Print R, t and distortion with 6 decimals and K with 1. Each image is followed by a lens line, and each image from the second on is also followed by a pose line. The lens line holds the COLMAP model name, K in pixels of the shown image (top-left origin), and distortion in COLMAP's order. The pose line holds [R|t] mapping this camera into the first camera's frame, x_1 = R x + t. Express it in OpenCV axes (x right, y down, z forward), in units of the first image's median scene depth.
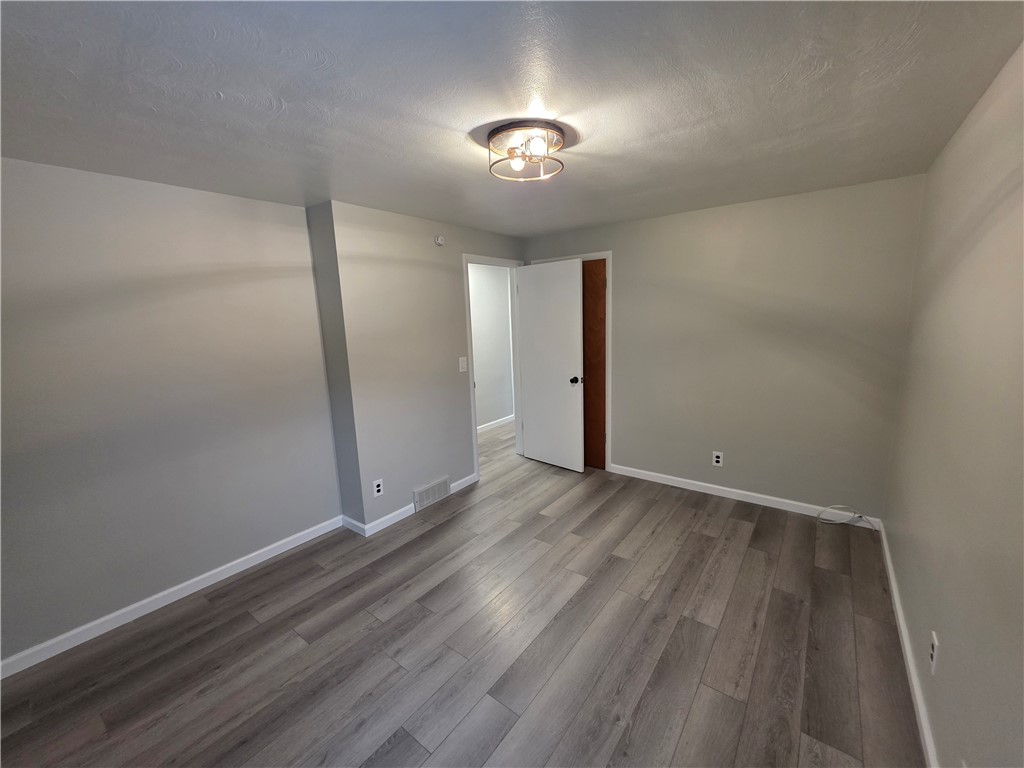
lens RADIAL K [[409.8, 0, 521.4], [0, 409.8, 383.5], [0, 0, 1]] dist [0.002509, 0.000313]
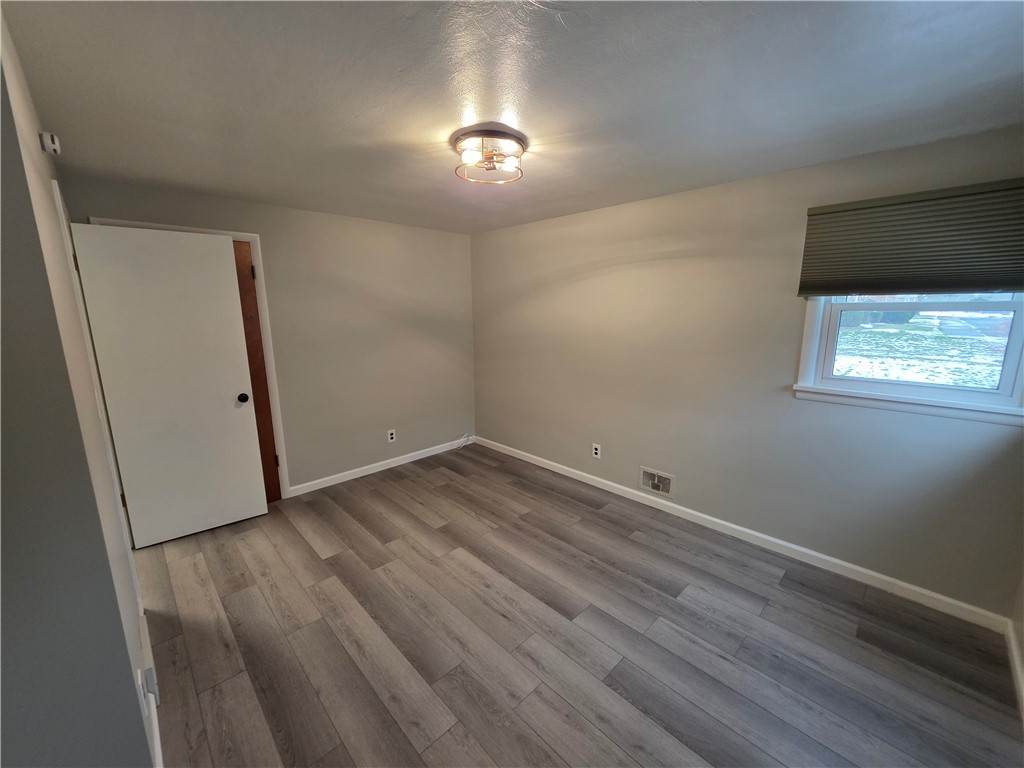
lens RADIAL K [[409.8, 0, 506.2], [0, 409.8, 388.8], [0, 0, 1]] dist [0.002509, 0.000313]
pose [[0.157098, -0.159483, 0.974621, -0.778298], [0.166381, 0.977043, 0.133061, -0.067508], [-0.973467, 0.141255, 0.180027, 0.577127]]
